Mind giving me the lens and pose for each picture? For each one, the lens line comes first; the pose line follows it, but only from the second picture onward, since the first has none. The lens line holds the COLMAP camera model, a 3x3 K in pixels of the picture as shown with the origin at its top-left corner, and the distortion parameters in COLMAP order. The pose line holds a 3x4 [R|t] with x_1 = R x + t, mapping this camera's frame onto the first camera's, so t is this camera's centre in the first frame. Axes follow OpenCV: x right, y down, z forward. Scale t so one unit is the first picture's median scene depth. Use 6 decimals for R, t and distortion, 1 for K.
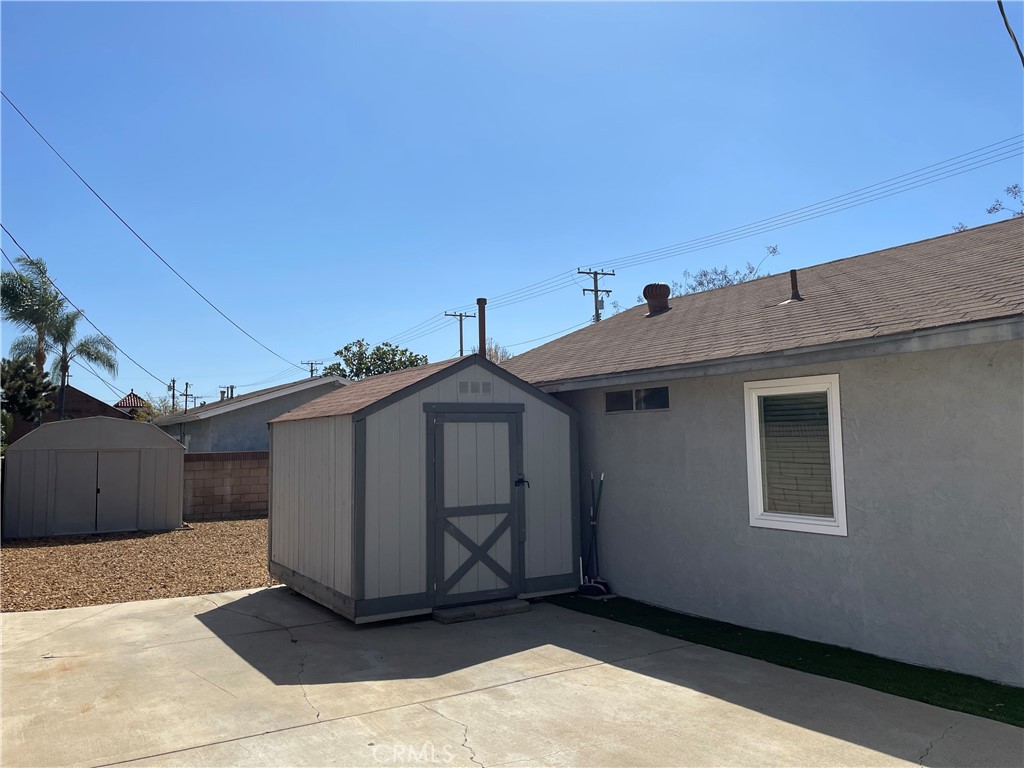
lens RADIAL K [[777.2, 0, 516.7], [0, 777.2, 385.1], [0, 0, 1]] dist [0.107065, -0.135581]
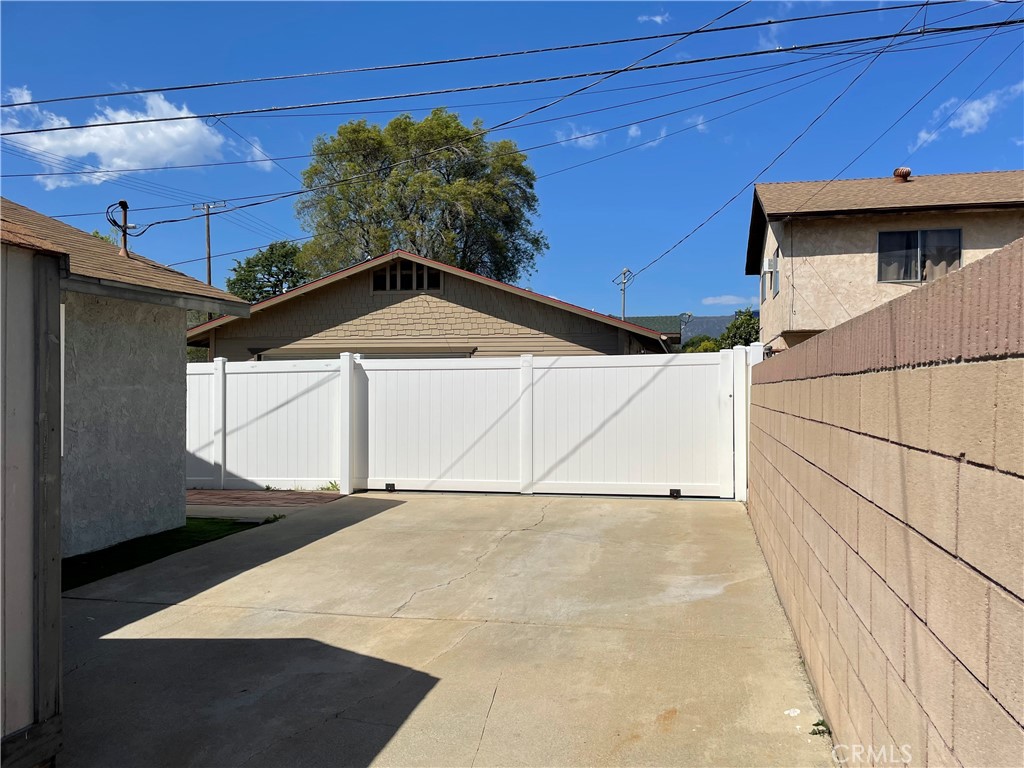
lens RADIAL K [[777.2, 0, 516.7], [0, 777.2, 385.1], [0, 0, 1]] dist [0.107065, -0.135581]
pose [[-0.702729, 0.018088, 0.711227, -0.752636], [-0.044742, 0.996574, -0.069552, 0.136808], [-0.710049, -0.080698, -0.699513, 1.273170]]
